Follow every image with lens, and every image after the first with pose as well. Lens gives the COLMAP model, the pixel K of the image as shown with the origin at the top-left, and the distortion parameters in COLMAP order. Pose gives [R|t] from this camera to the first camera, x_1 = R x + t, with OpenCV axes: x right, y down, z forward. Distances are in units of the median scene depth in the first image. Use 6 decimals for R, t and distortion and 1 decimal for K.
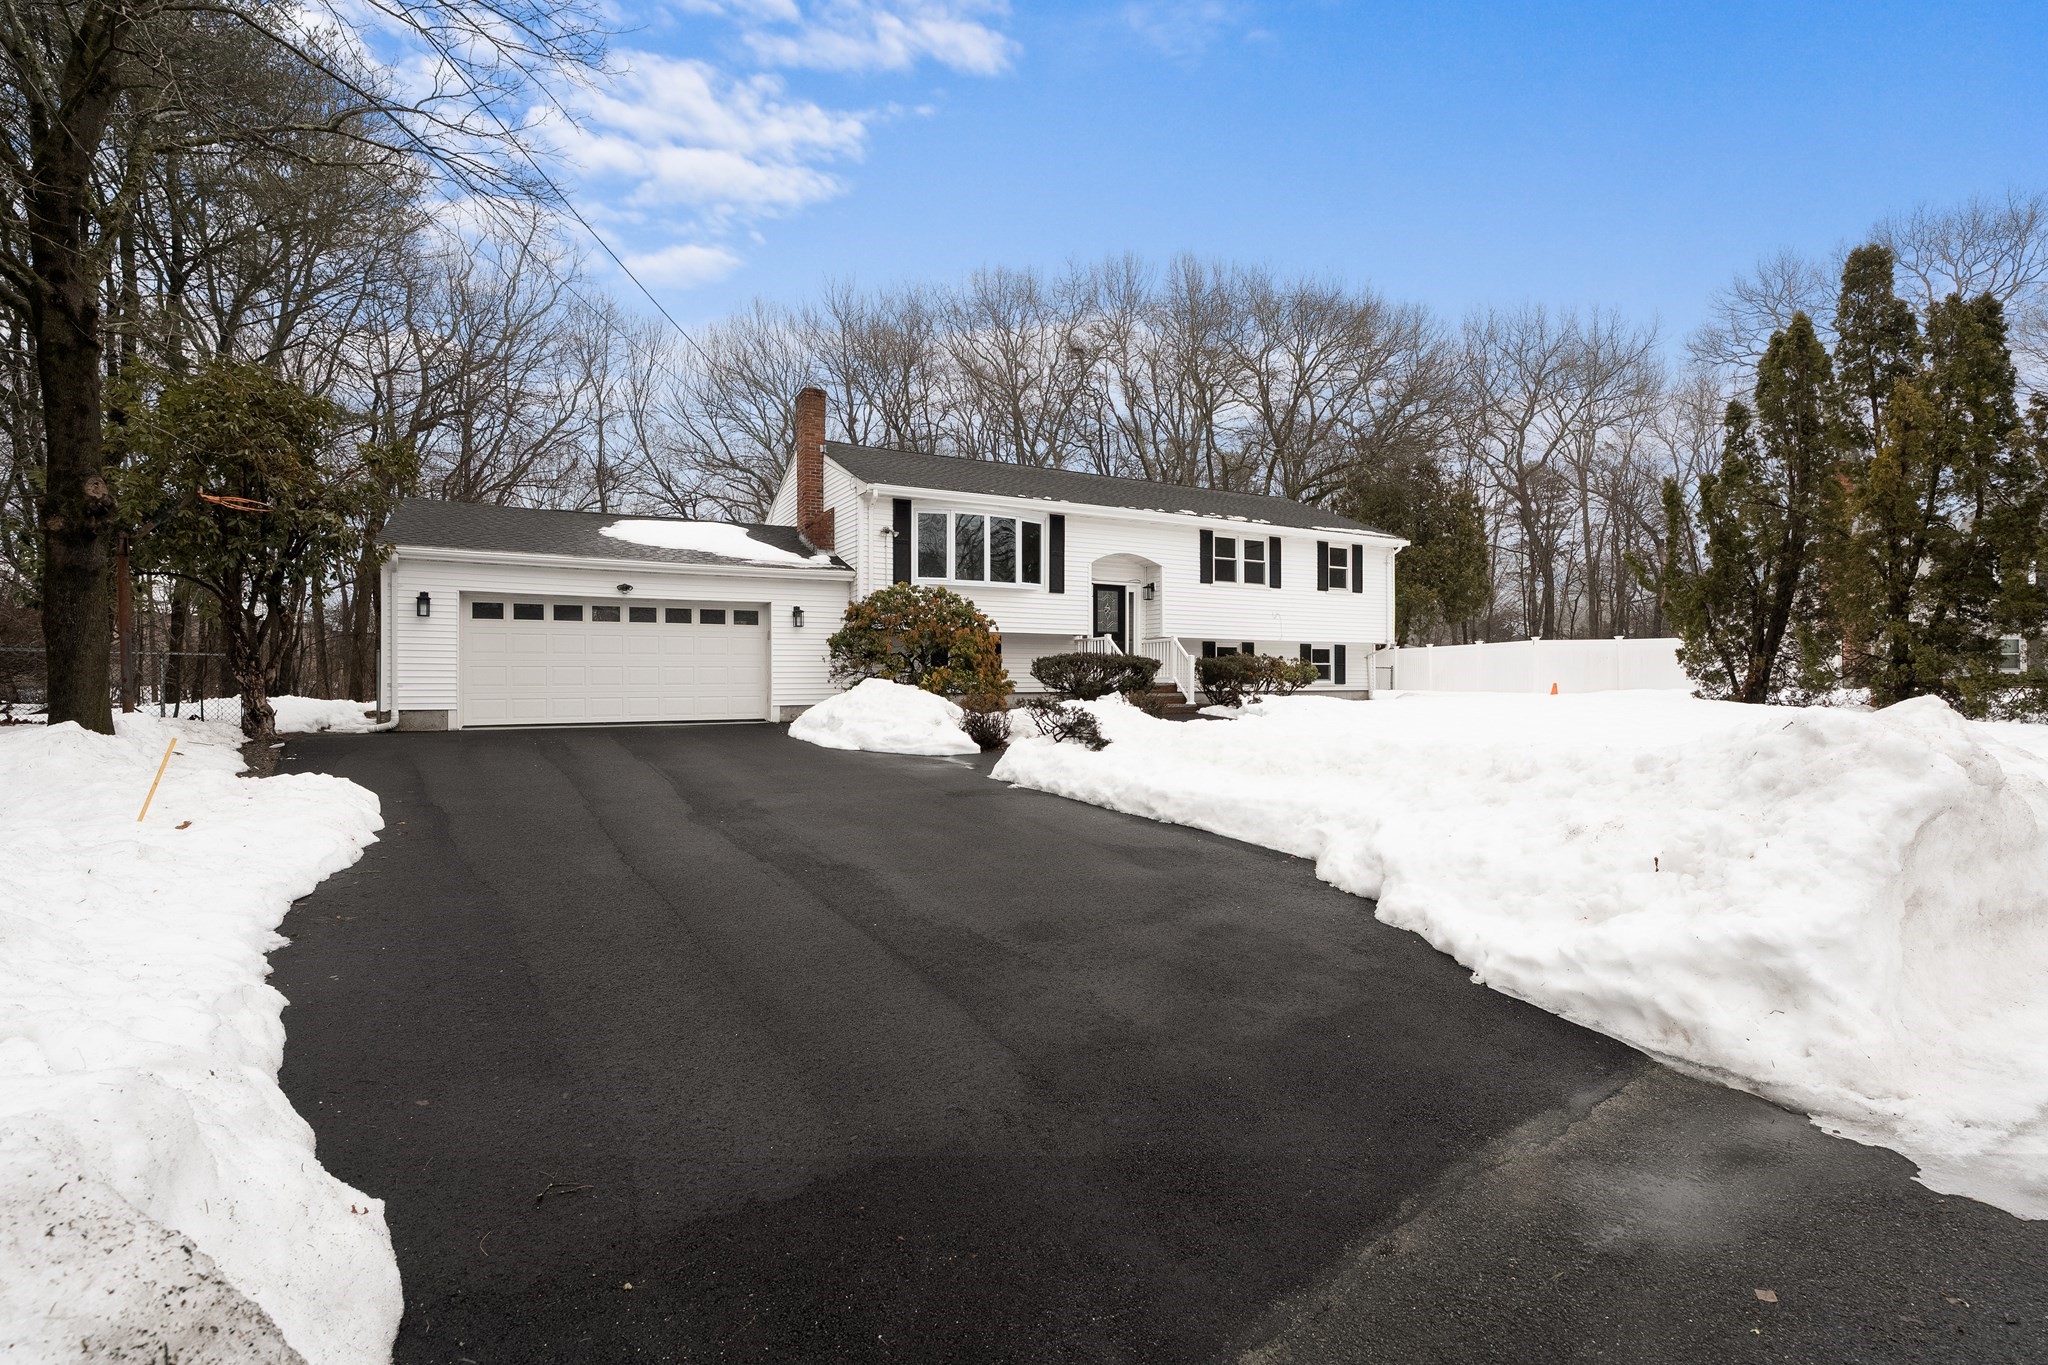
lens RADIAL K [[966.5, 0, 1024.0], [0, 966.5, 682.5], [0, 0, 1]] dist [-0.000466, -0.000096]
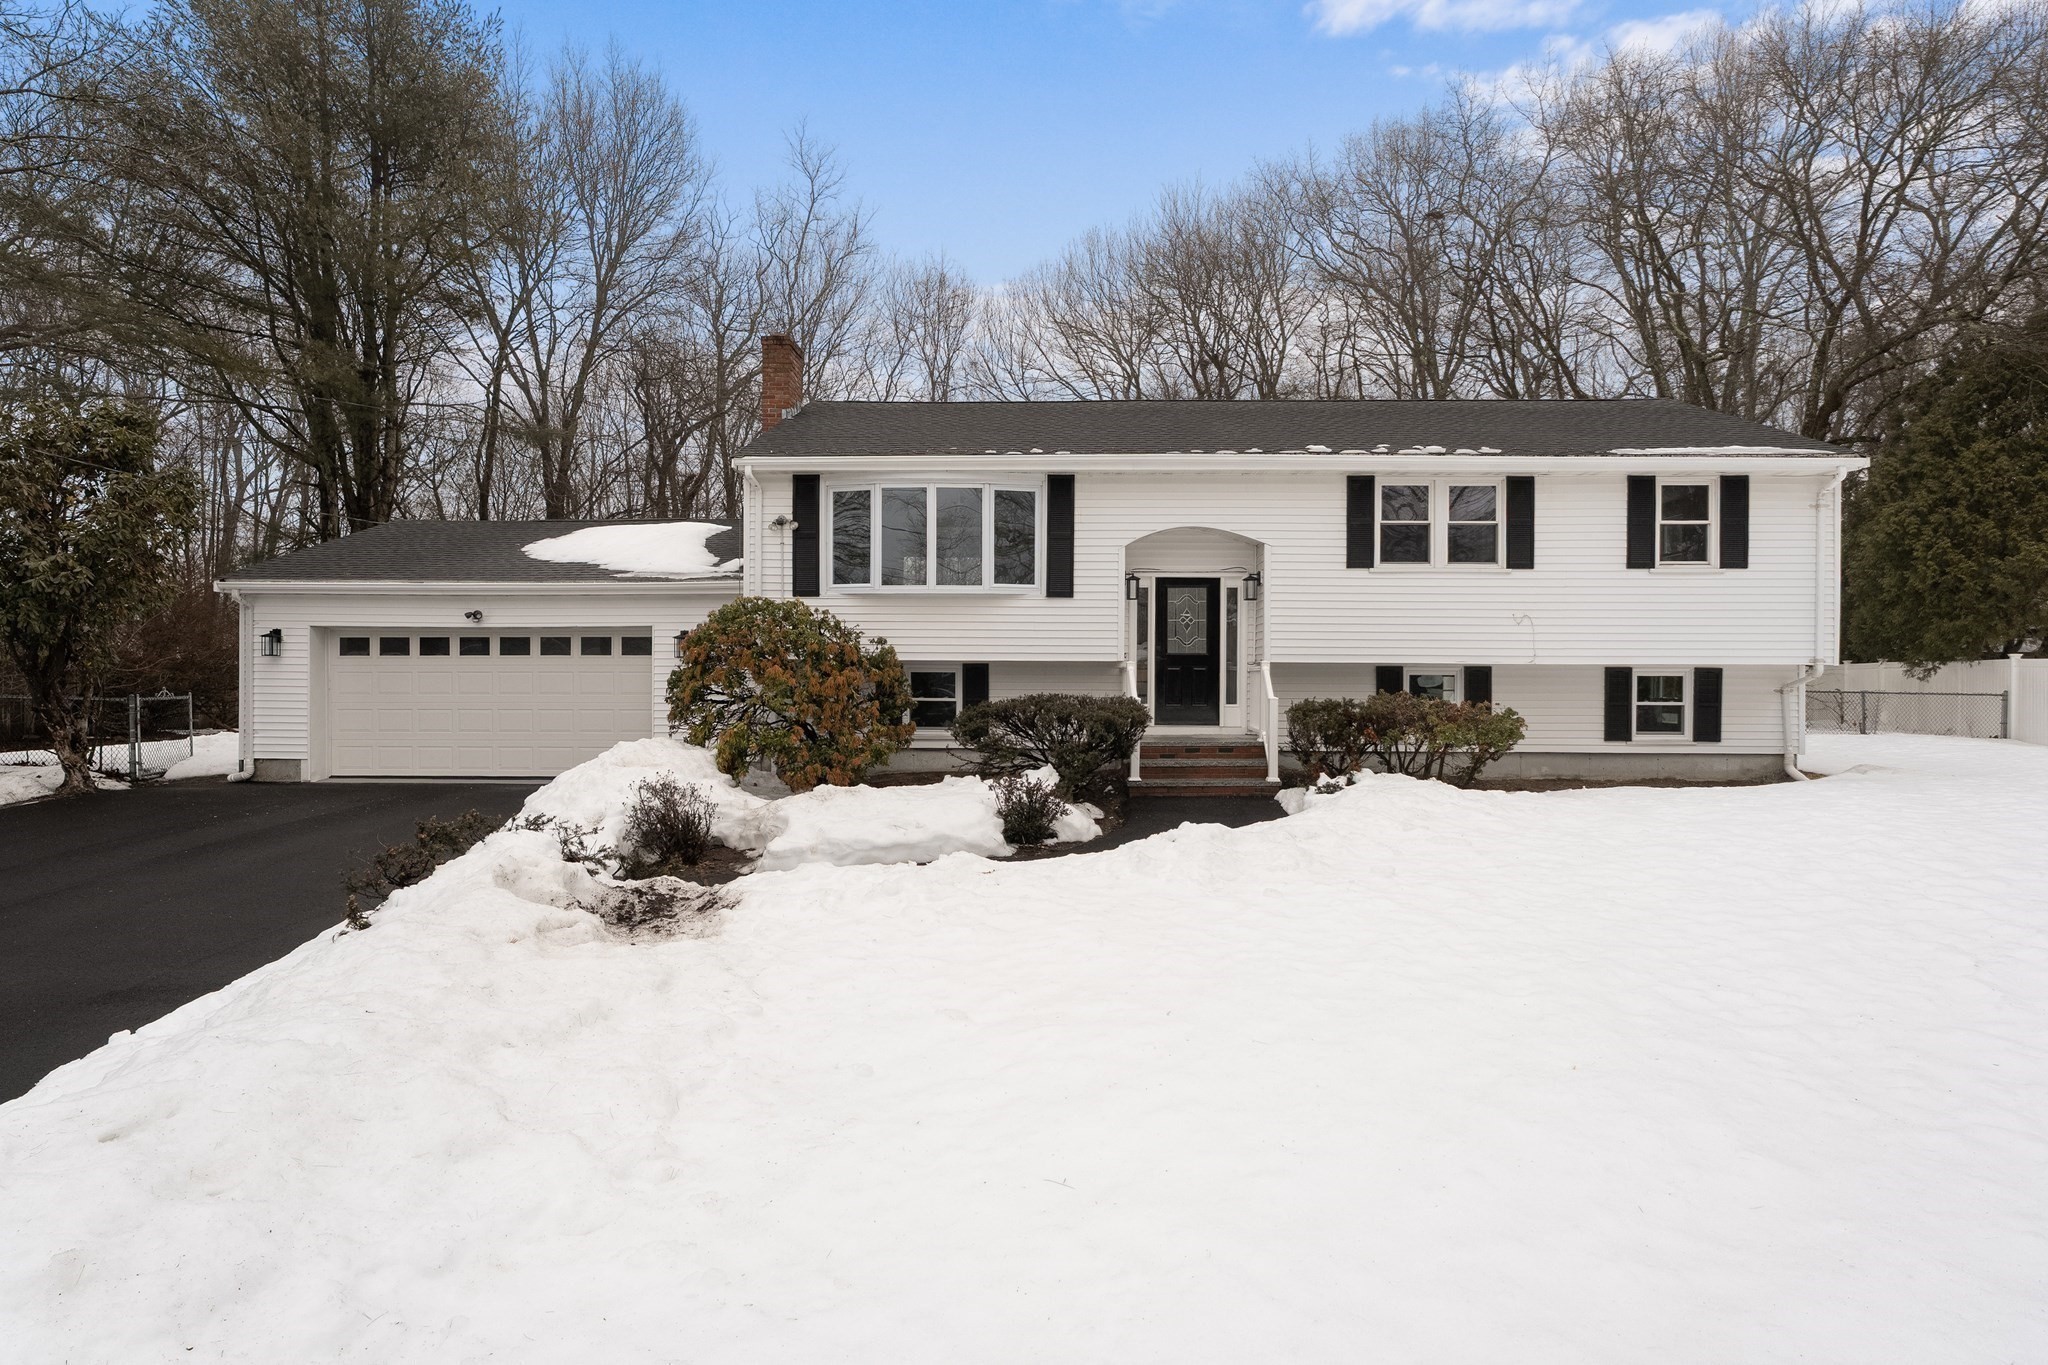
lens RADIAL K [[1107.9, 0, 1024.0], [0, 1107.9, 682.5], [0, 0, 1]] dist [-0.000993, 0.000314]
pose [[0.858624, 0.005580, -0.512576, 0.383213], [-0.004908, 0.999984, 0.002664, -0.037133], [0.512583, 0.000228, 0.858638, 0.349808]]
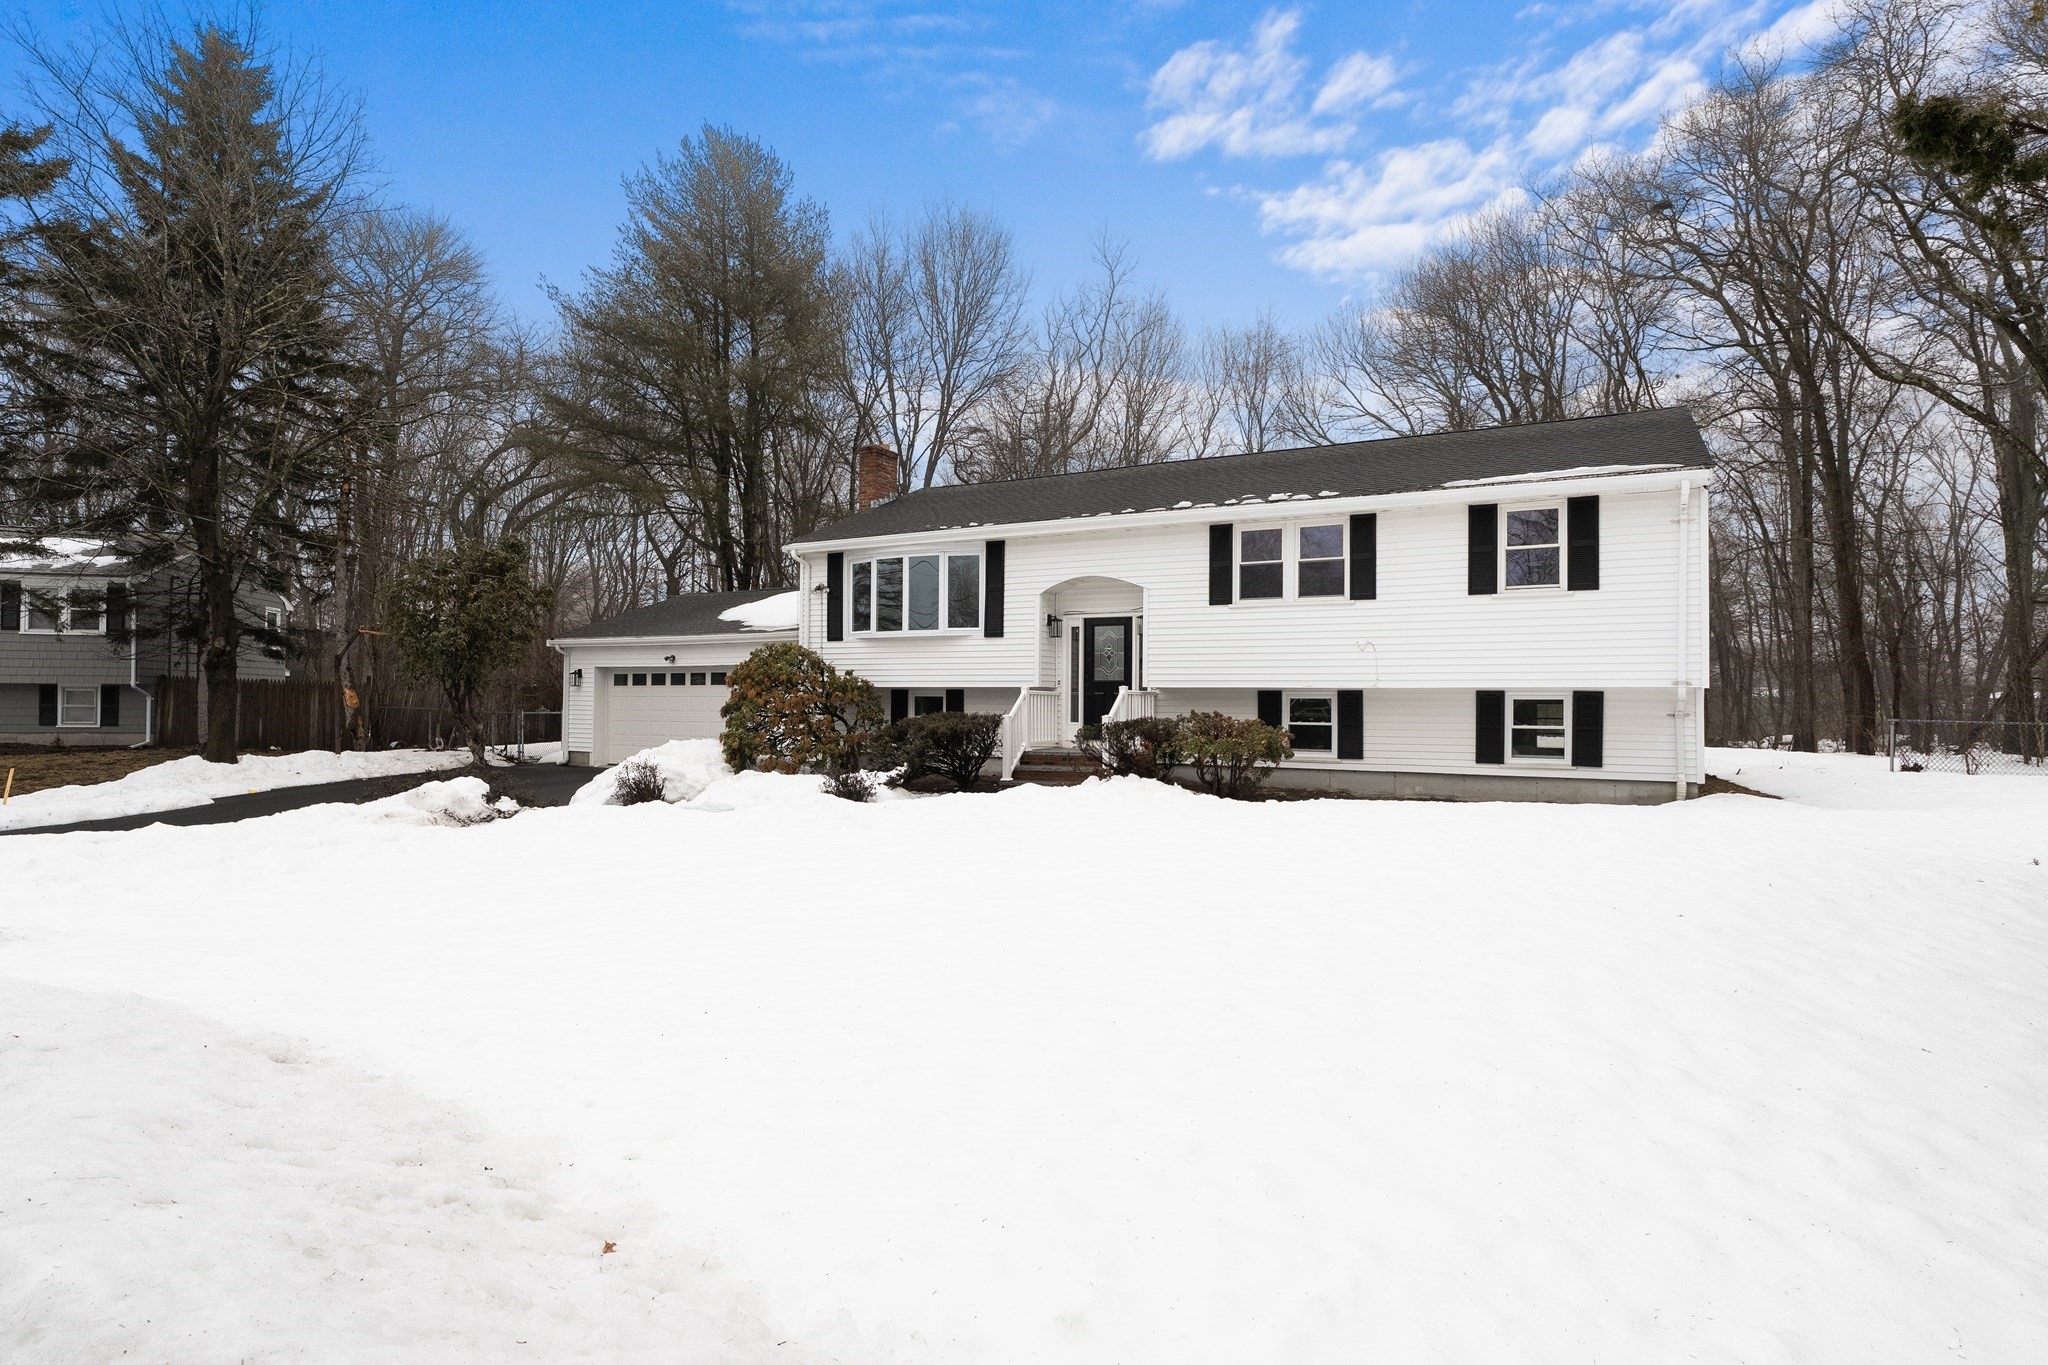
lens RADIAL K [[1032.4, 0, 1023.6], [0, 1032.4, 662.6], [0, 0, 1]] dist [0.001001, 0.000140]
pose [[0.544085, -0.028118, -0.838559, 0.761310], [-0.007499, 0.999235, -0.038371, -0.037063], [0.838996, 0.027165, 0.543458, 0.538670]]
